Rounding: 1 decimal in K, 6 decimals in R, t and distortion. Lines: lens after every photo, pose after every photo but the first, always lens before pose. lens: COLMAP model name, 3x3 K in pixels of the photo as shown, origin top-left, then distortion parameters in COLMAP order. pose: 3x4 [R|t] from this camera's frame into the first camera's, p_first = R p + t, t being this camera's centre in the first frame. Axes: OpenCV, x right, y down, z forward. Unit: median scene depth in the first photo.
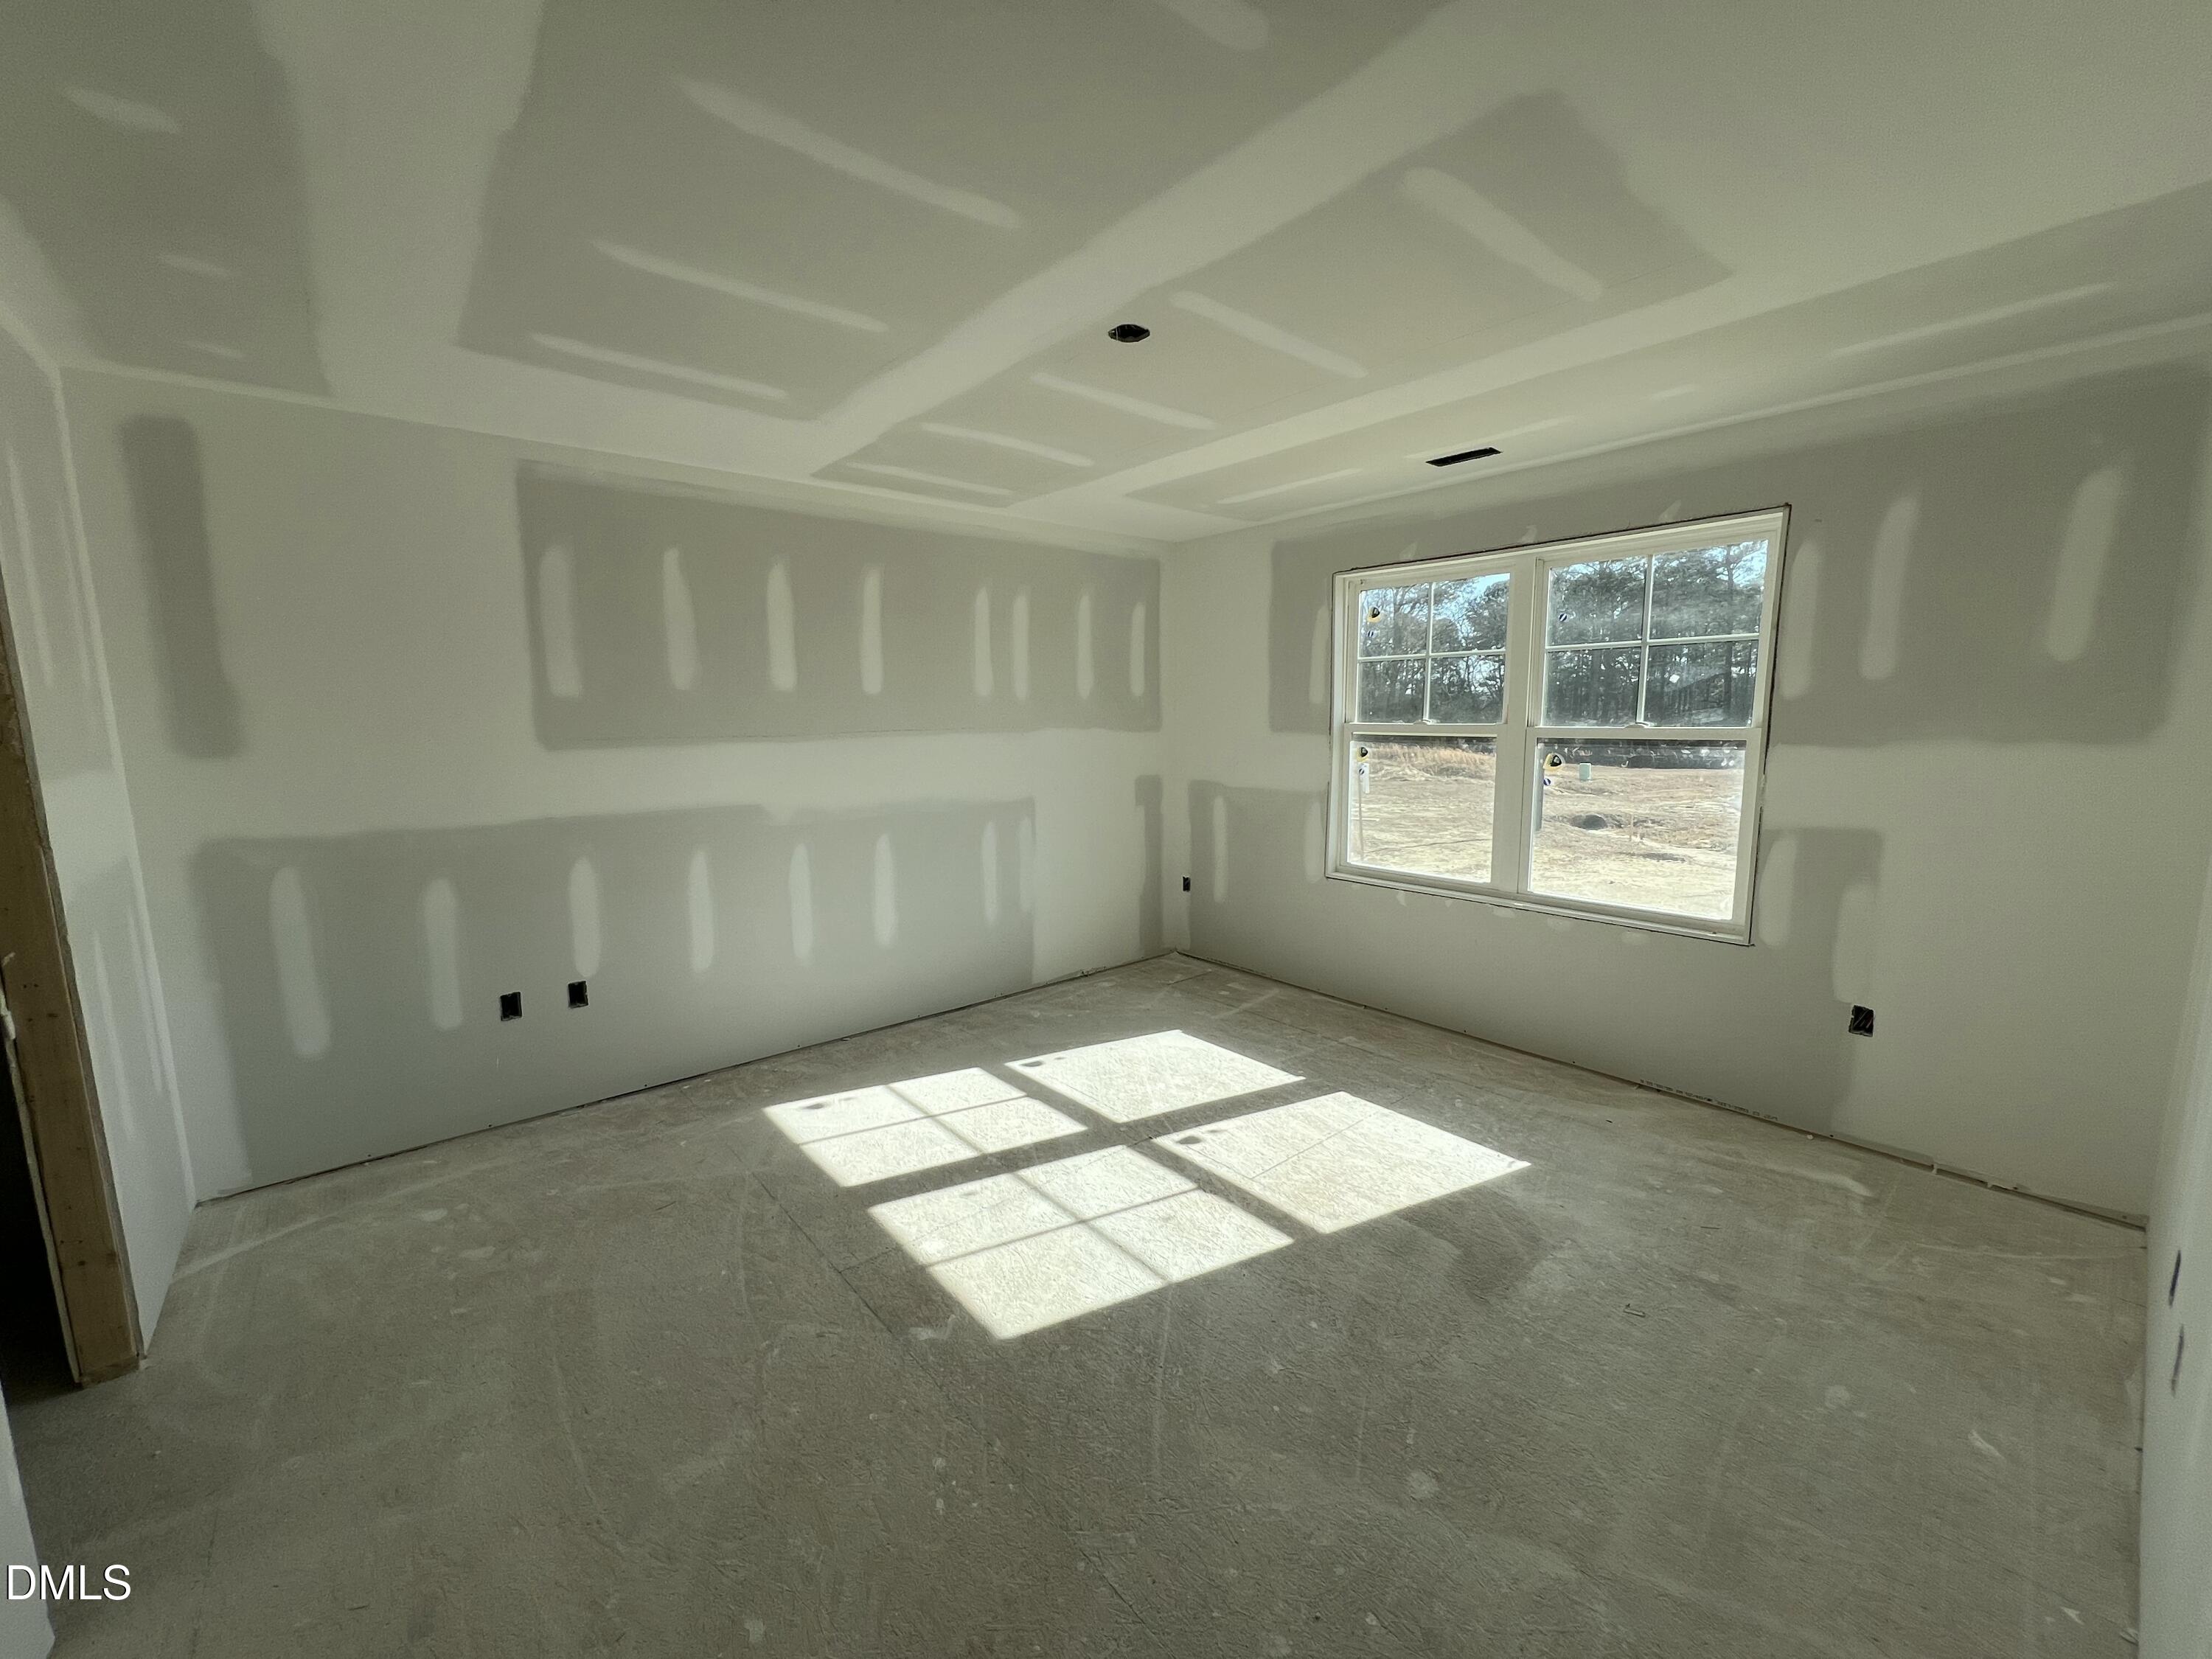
lens RADIAL K [[879.0, 0, 1105.1], [0, 879.0, 832.9], [0, 0, 1]] dist [-0.000490, -0.000088]
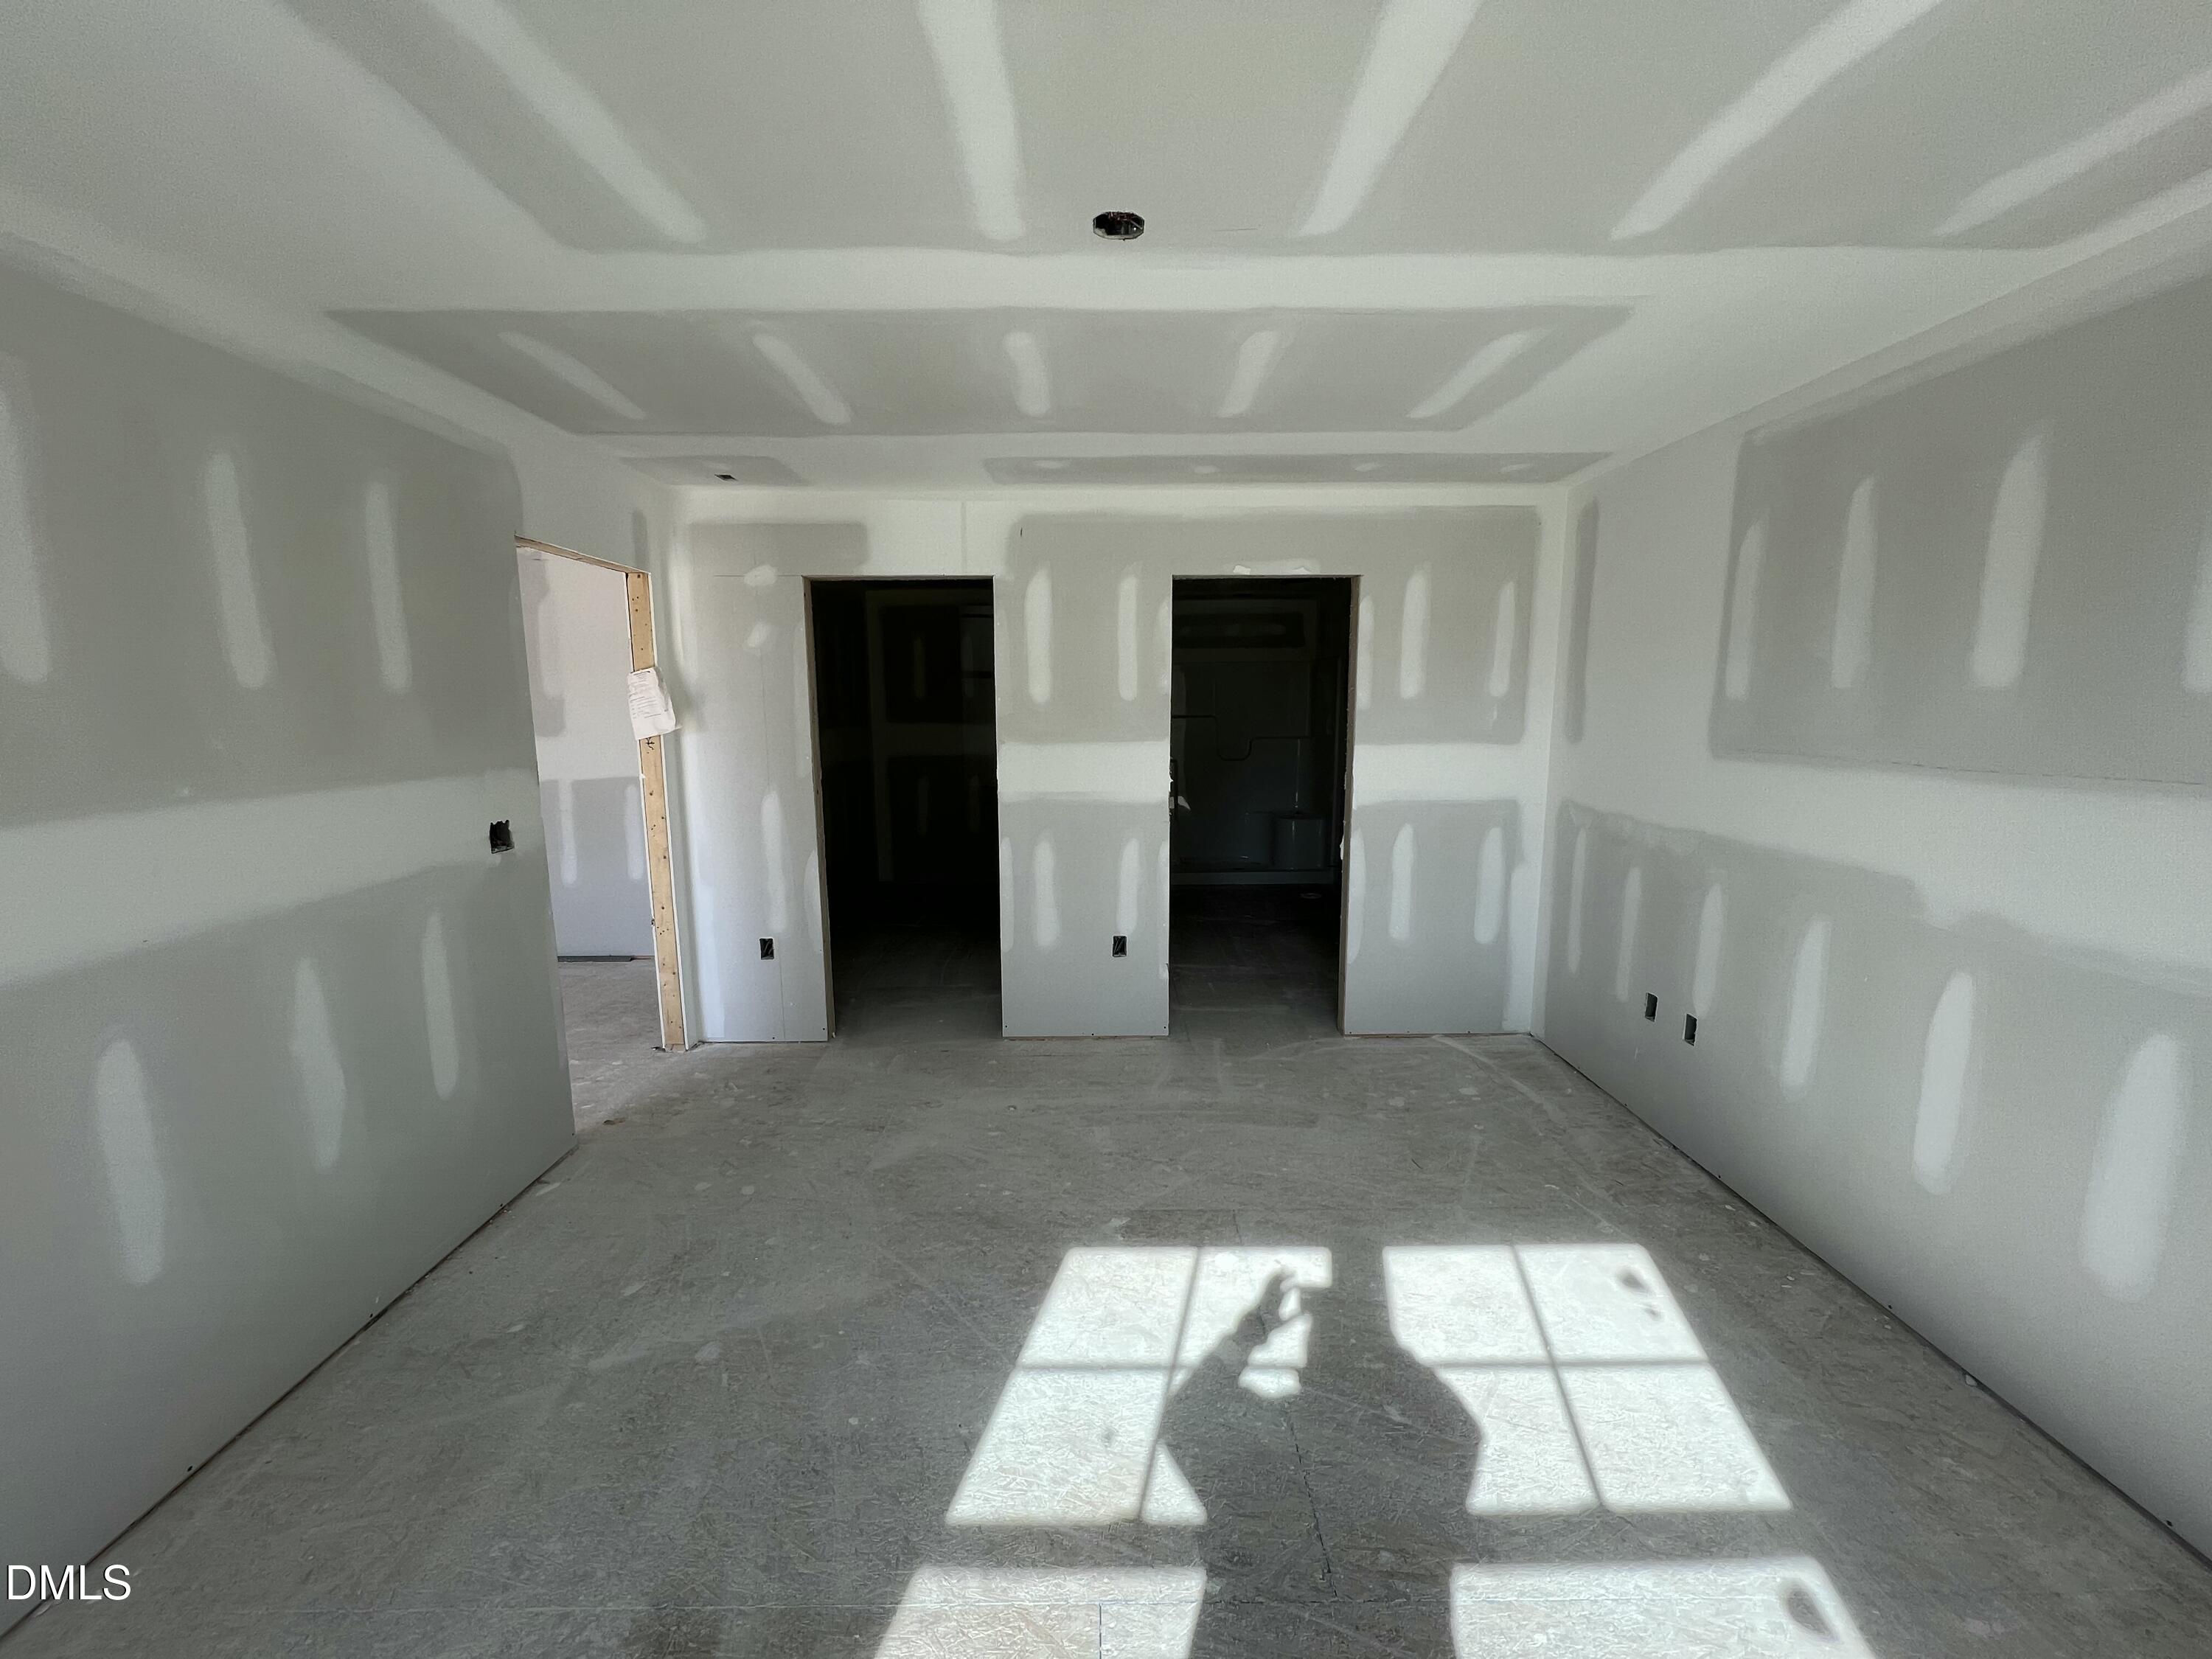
lens RADIAL K [[876.8, 0, 1108.4], [0, 876.8, 835.0], [0, 0, 1]] dist [-0.001760, -0.000568]
pose [[-0.635309, 0.131543, -0.760972, 0.497293], [-0.097051, 0.963974, 0.247659, -0.197385], [0.766135, 0.231194, -0.599655, 1.177402]]
